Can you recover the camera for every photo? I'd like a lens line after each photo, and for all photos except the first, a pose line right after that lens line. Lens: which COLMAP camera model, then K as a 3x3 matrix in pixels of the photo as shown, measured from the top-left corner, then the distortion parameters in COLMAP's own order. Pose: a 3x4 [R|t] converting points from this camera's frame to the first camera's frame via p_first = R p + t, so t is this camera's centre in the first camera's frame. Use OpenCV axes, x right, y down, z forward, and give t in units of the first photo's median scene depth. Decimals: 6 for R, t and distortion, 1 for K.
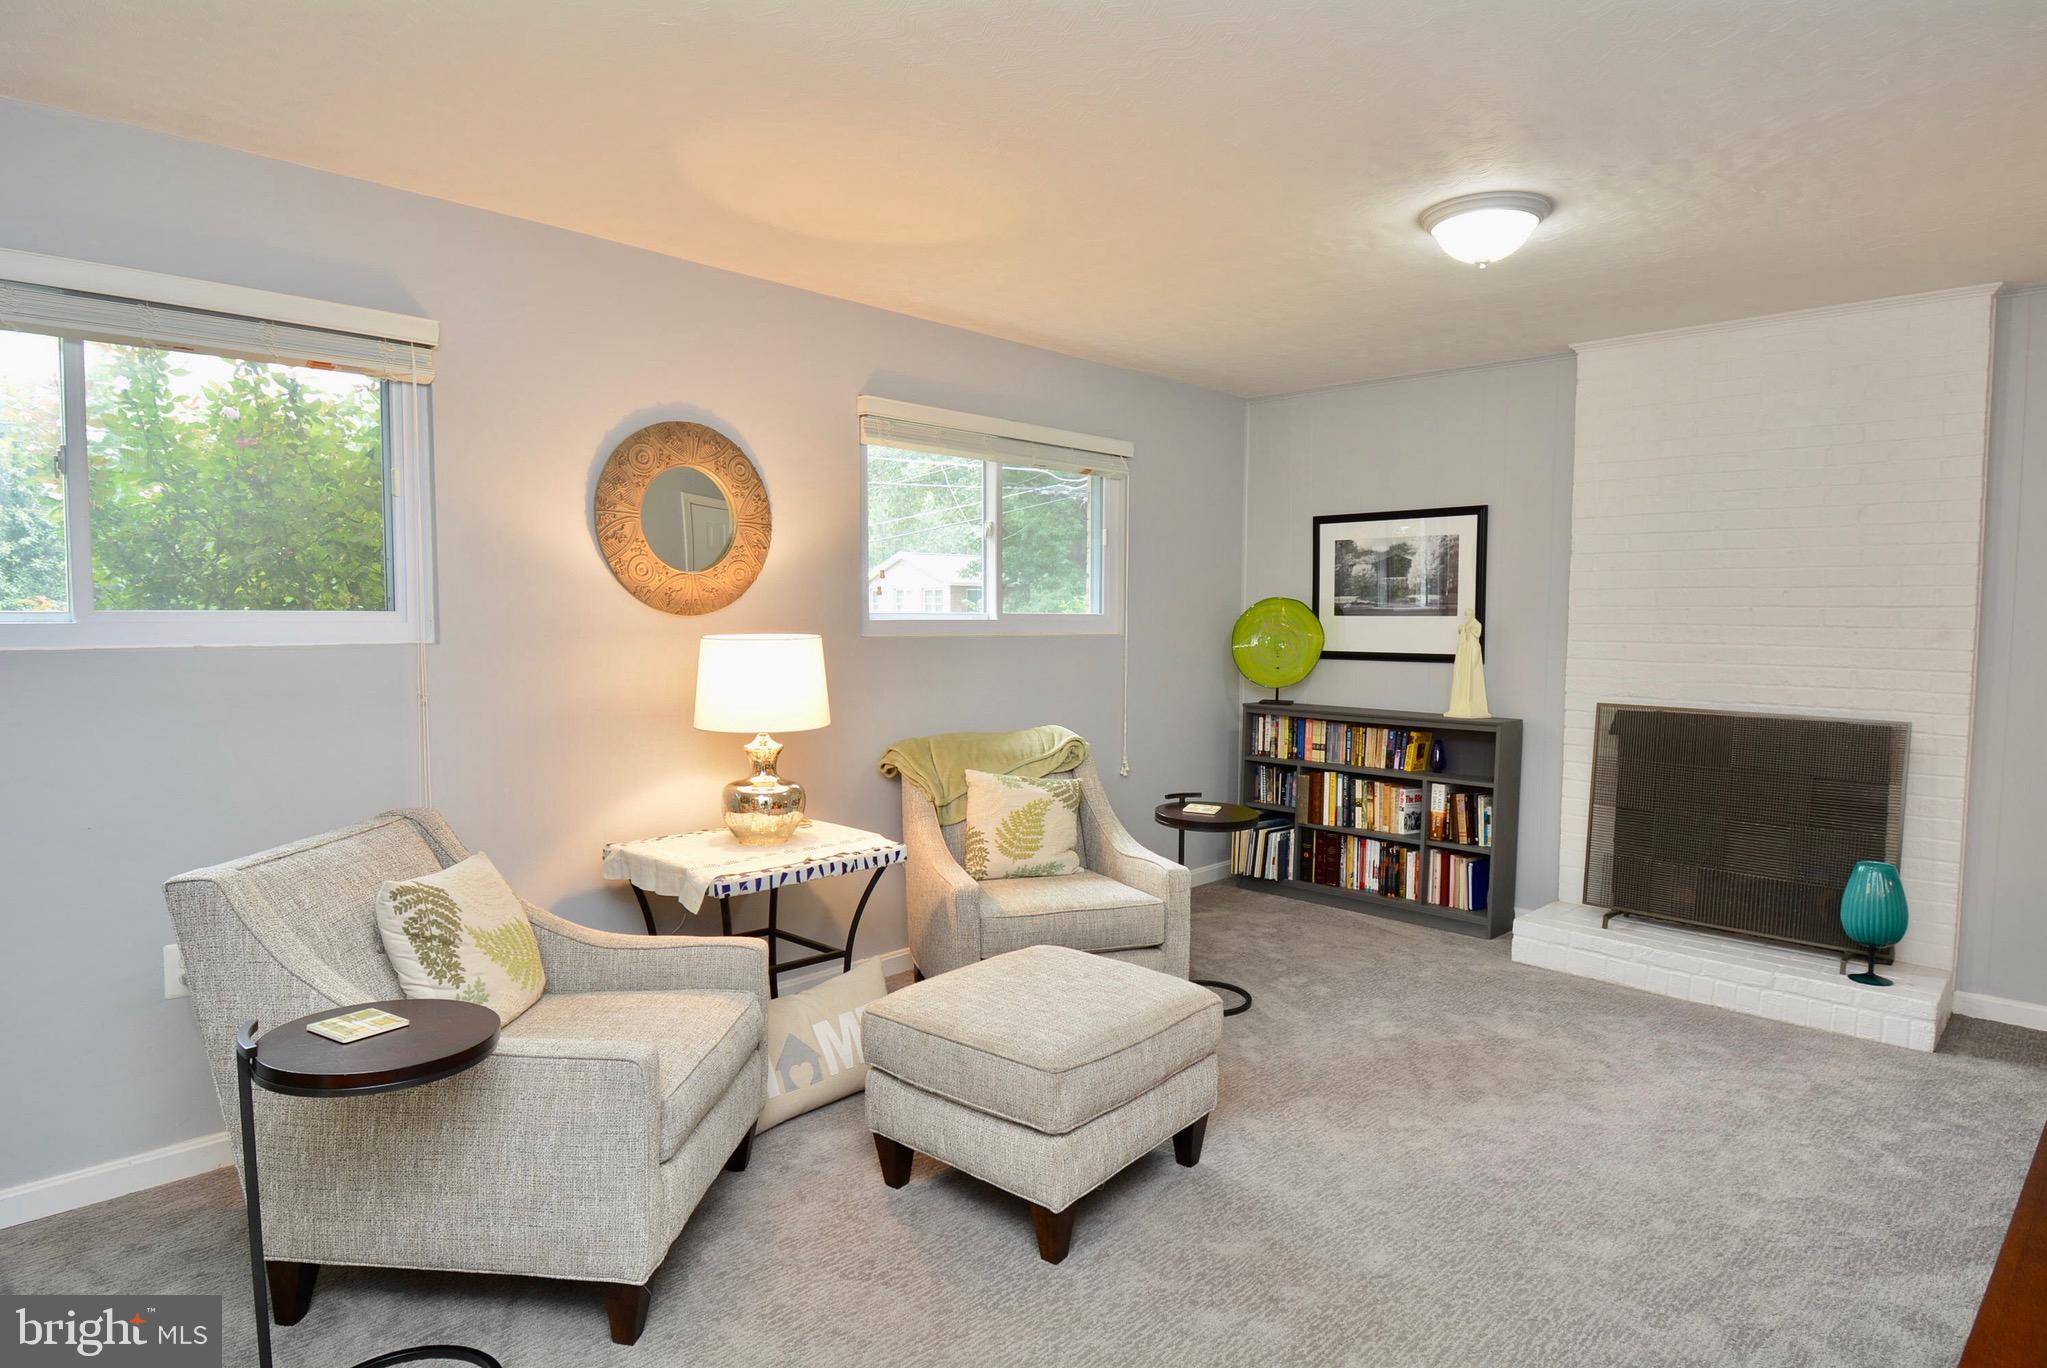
lens RADIAL K [[1161.1, 0, 1036.5], [0, 1161.1, 681.9], [0, 0, 1]] dist [0.003402, 0.000331]
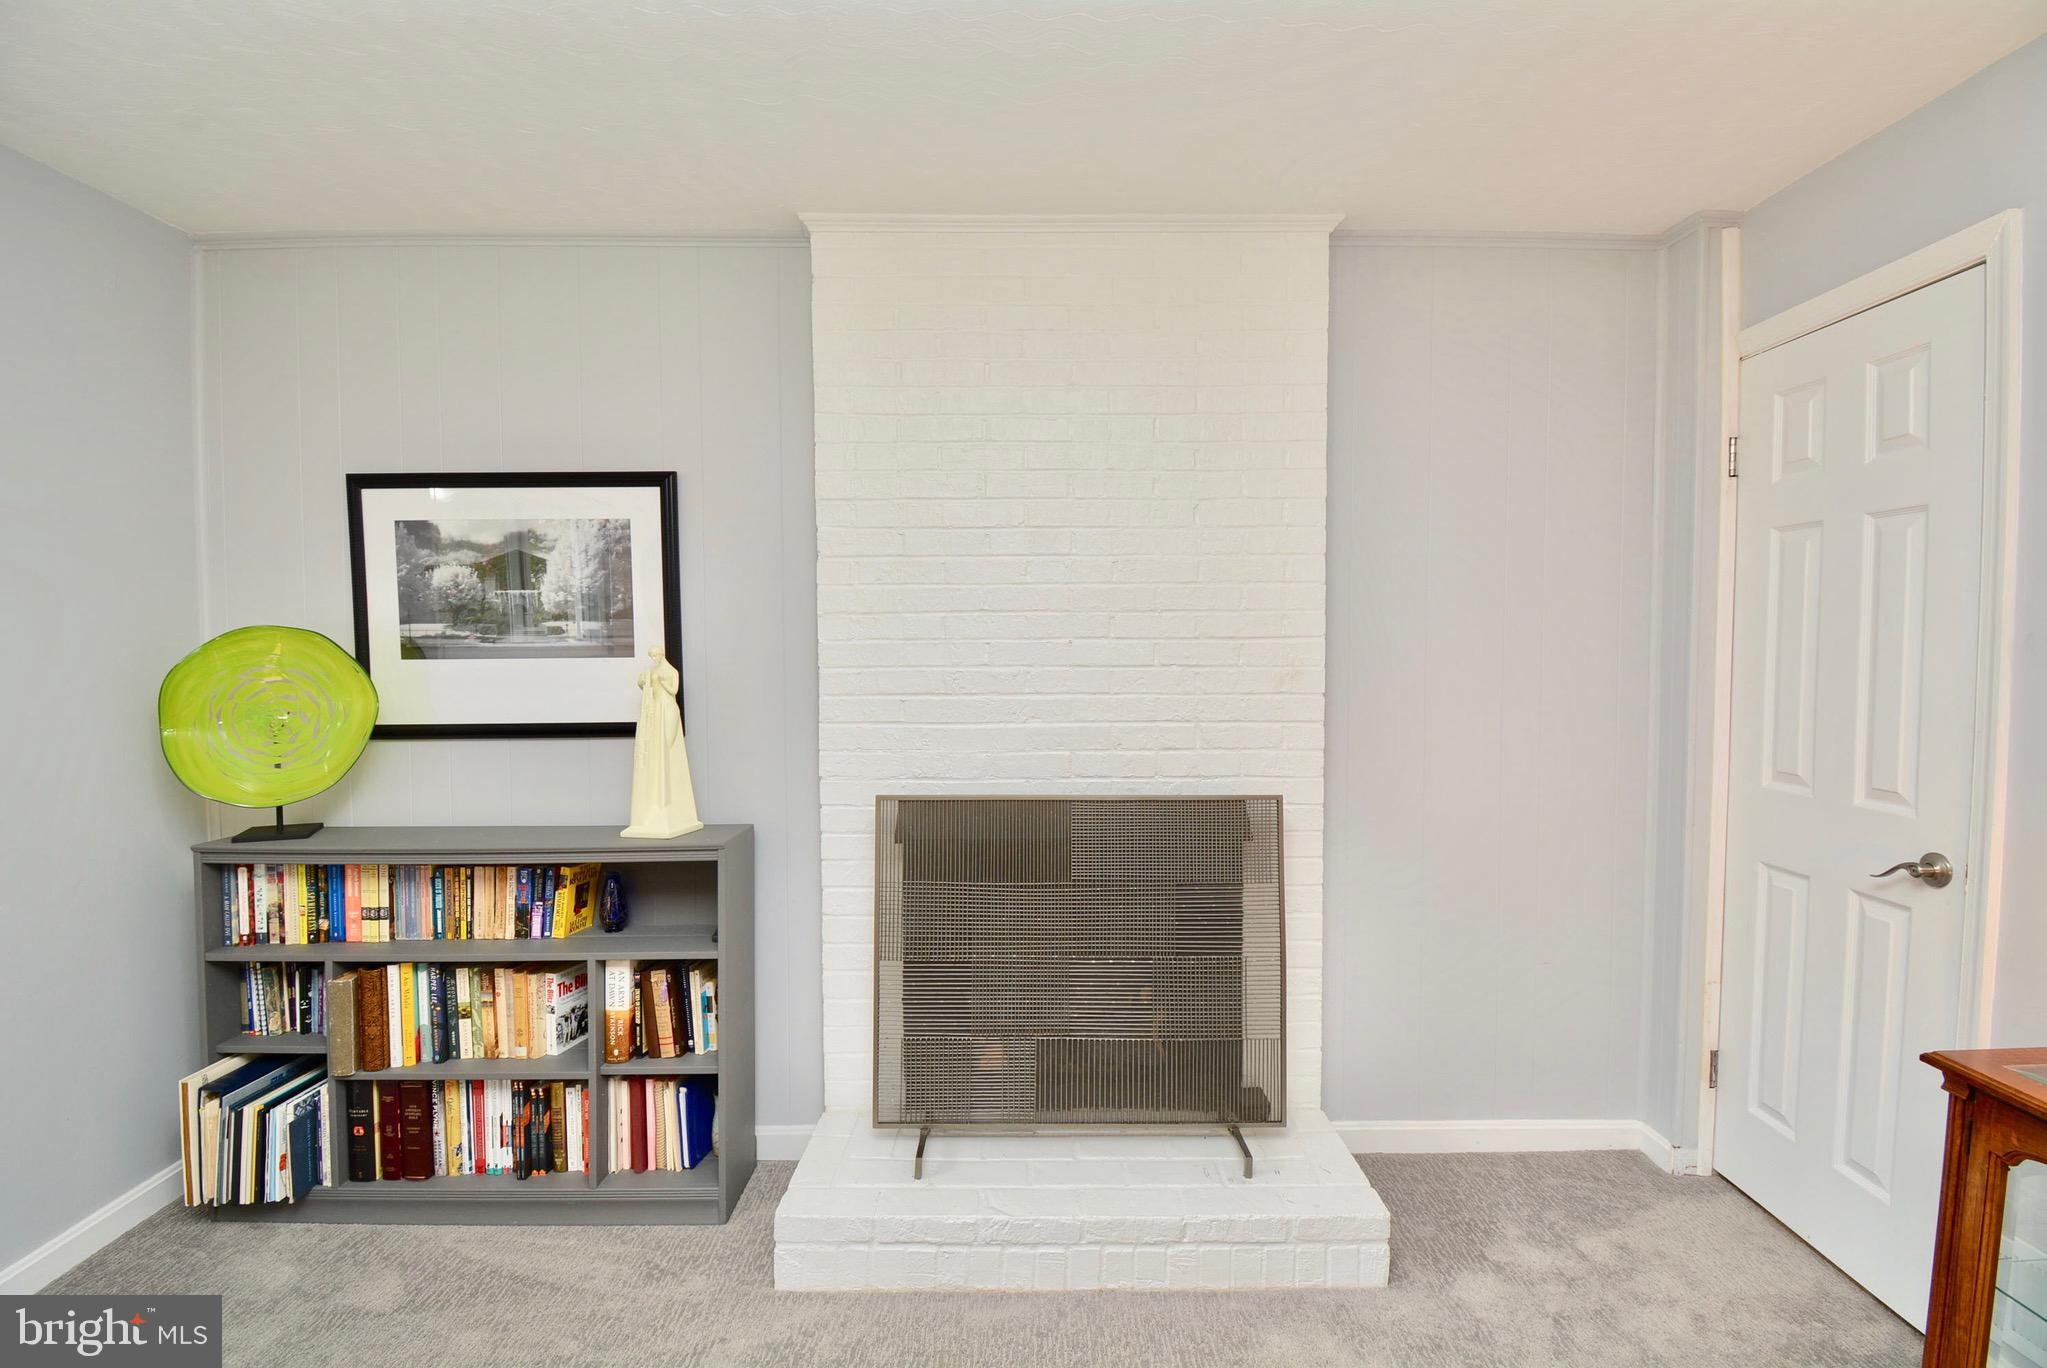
lens RADIAL K [[910.5, 0, 1031.3], [0, 910.5, 666.7], [0, 0, 1]] dist [-0.010112, -0.002851]
pose [[0.716627, -0.037388, 0.696454, 0.183506], [0.053591, 0.998562, -0.001538, -0.039960], [-0.695395, 0.038426, 0.717600, 0.524103]]
